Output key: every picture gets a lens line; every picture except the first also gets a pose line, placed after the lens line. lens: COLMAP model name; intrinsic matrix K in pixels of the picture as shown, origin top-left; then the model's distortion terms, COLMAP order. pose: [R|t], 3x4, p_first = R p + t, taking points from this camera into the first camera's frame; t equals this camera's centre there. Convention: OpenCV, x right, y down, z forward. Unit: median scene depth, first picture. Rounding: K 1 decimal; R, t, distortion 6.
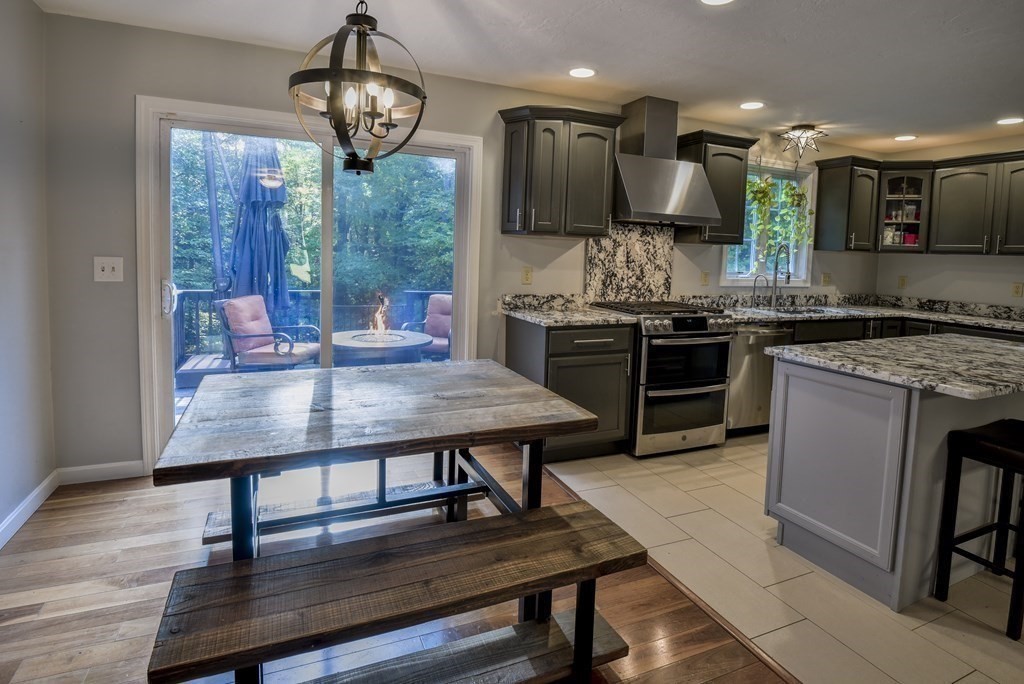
lens RADIAL K [[533.3, 0, 515.6], [0, 533.3, 292.1], [0, 0, 1]] dist [-0.031636, -0.000291]
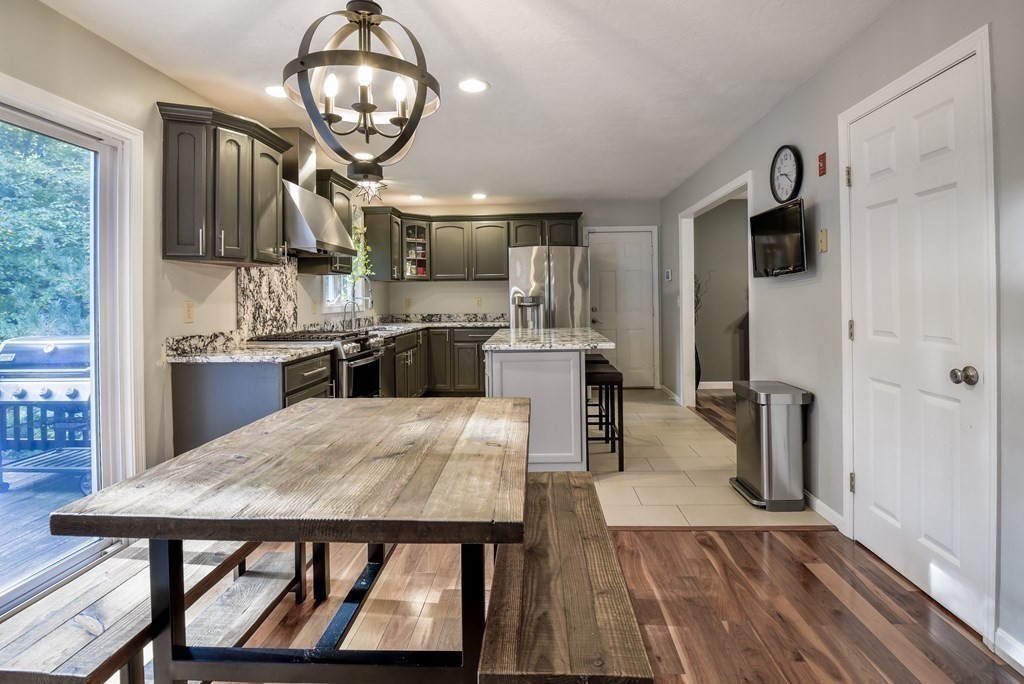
lens RADIAL K [[521.7, 0, 532.7], [0, 521.7, 295.6], [0, 0, 1]] dist [-0.034492, -0.000105]
pose [[0.426203, -0.035857, 0.903917, -0.417155], [0.094344, 0.995527, -0.004992, -0.002518], [-0.899695, 0.087407, 0.427680, 0.182583]]
